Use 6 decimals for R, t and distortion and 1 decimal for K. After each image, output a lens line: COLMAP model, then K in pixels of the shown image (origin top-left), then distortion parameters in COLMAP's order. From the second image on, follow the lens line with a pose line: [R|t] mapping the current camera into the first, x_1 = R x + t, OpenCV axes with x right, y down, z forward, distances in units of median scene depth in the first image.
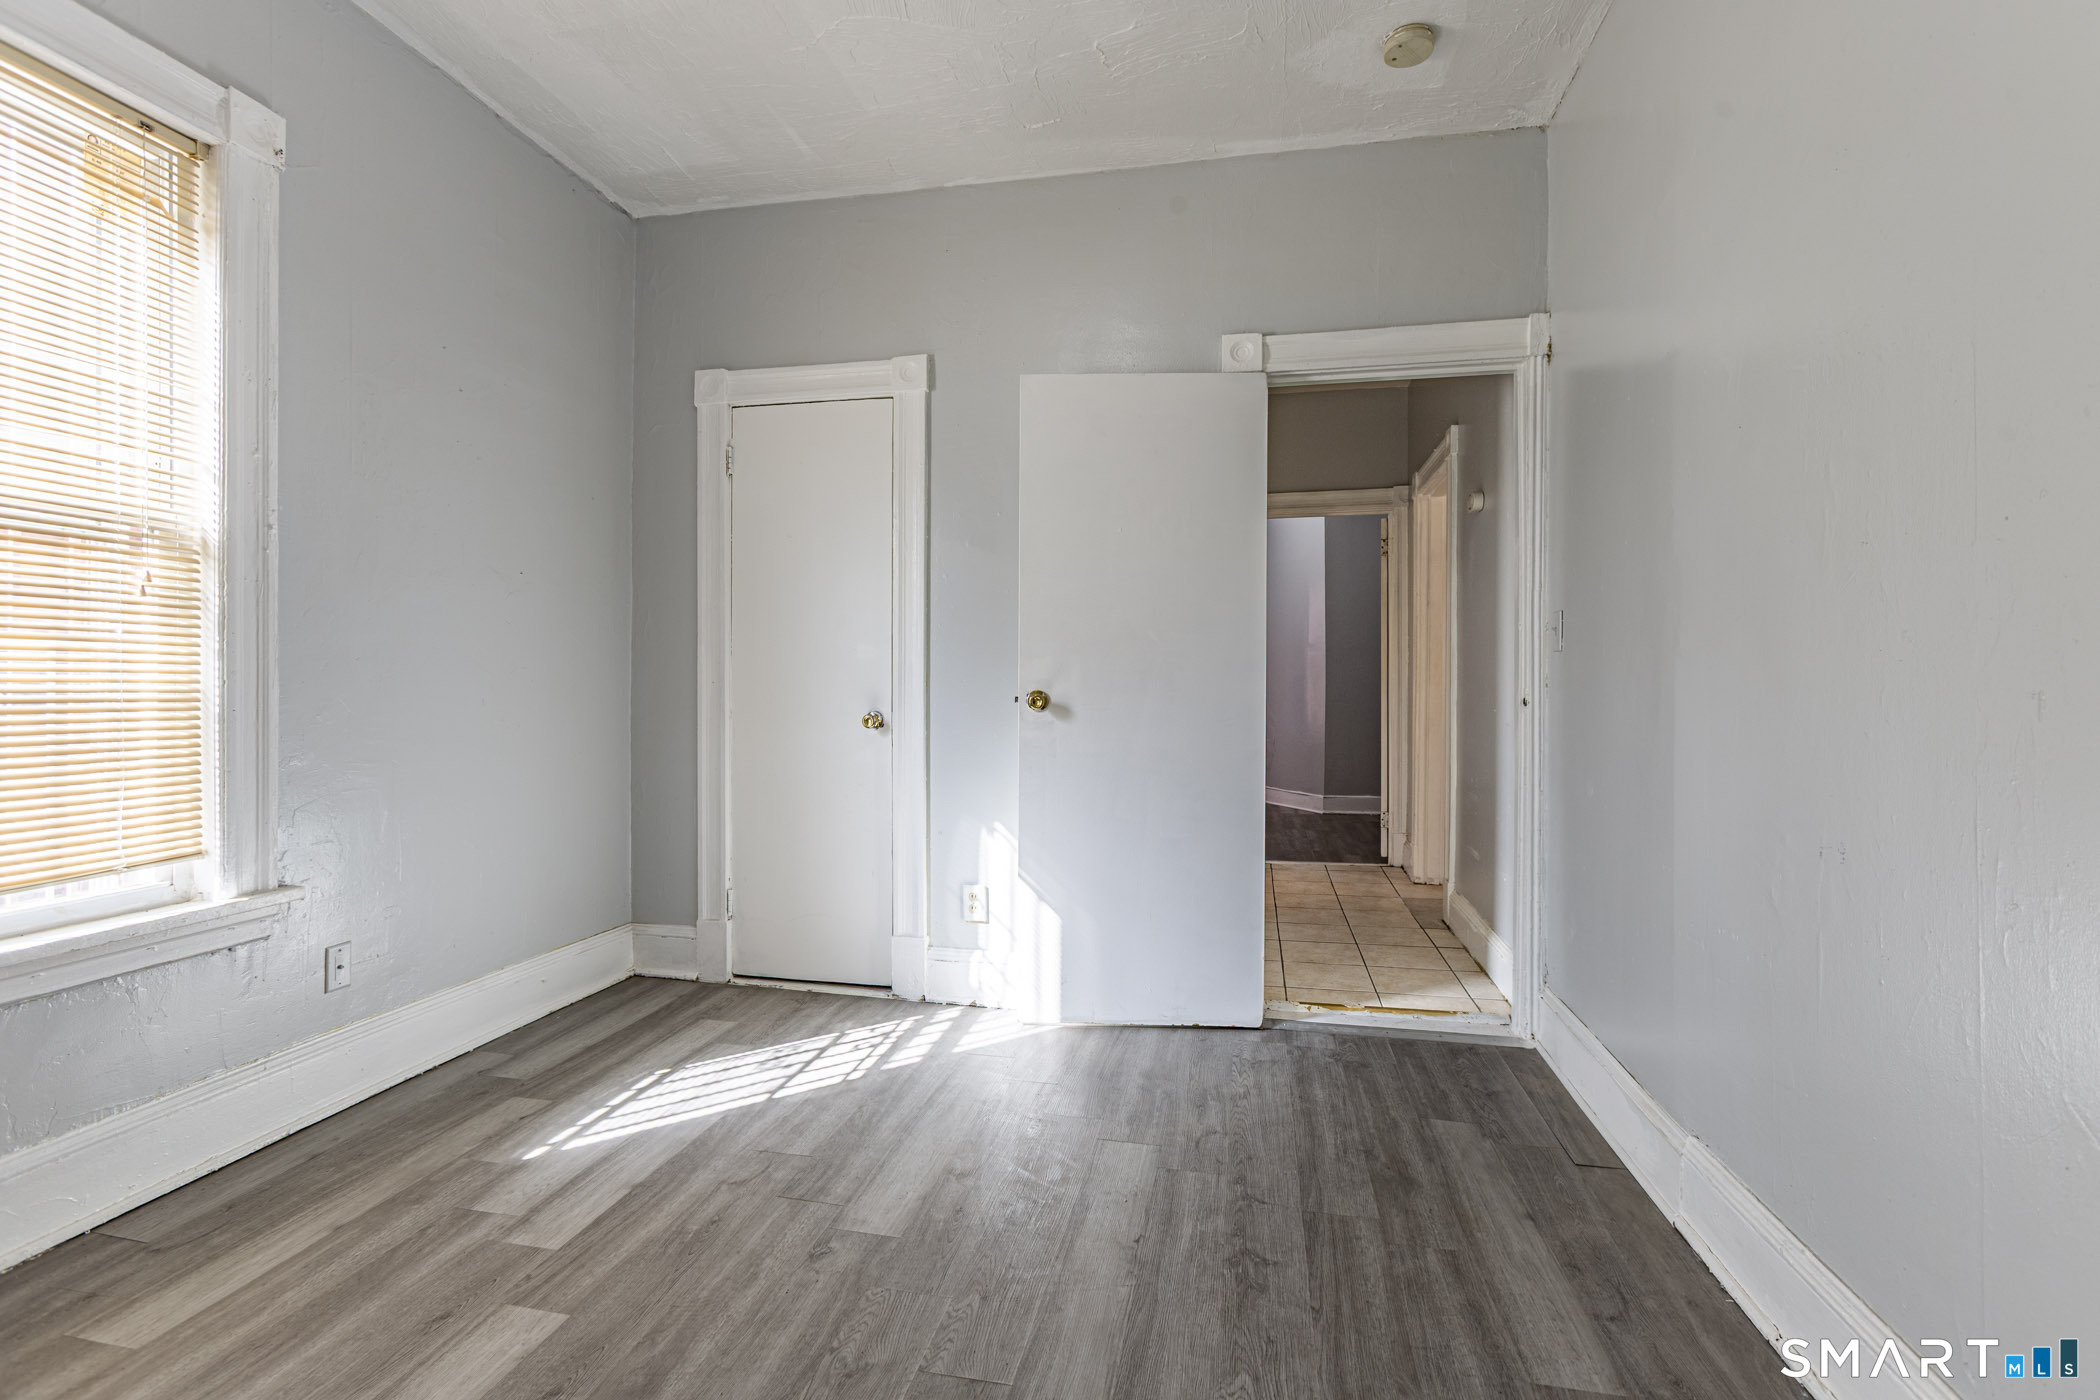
lens RADIAL K [[947.4, 0, 1046.0], [0, 947.4, 692.1], [0, 0, 1]] dist [-0.016612, 0.007344]
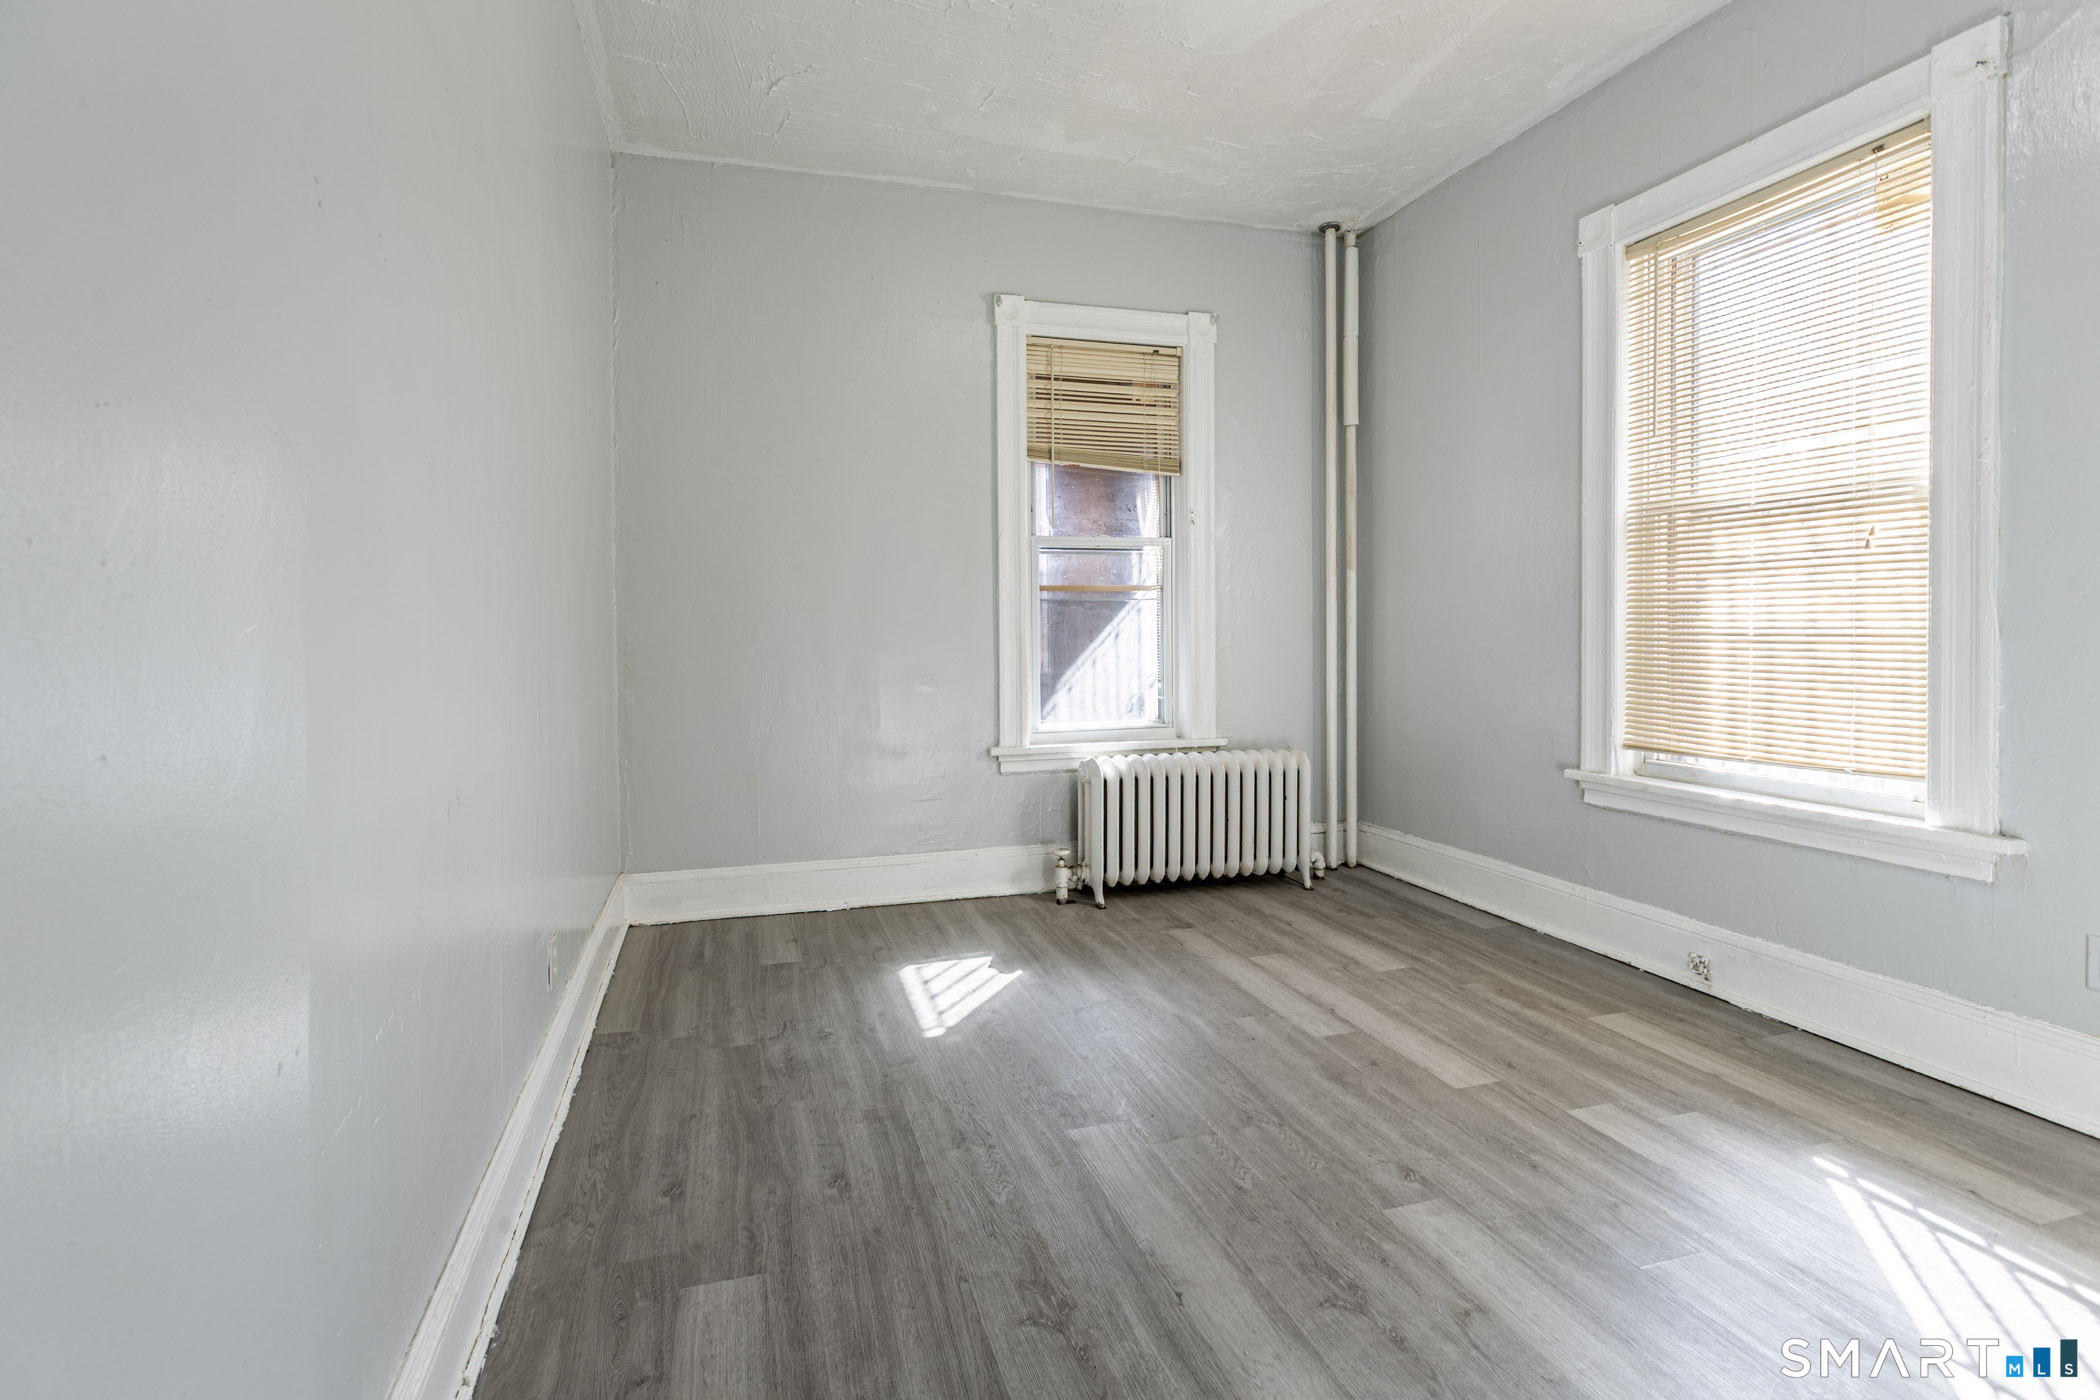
lens RADIAL K [[947.4, 0, 1006.7], [0, 947.4, 635.8], [0, 0, 1]] dist [-0.016612, 0.007344]
pose [[-0.881241, 0.009273, -0.472576, 0.636711], [0.004062, 0.999919, 0.012048, -0.010503], [0.472649, 0.008697, -0.881208, 1.706418]]
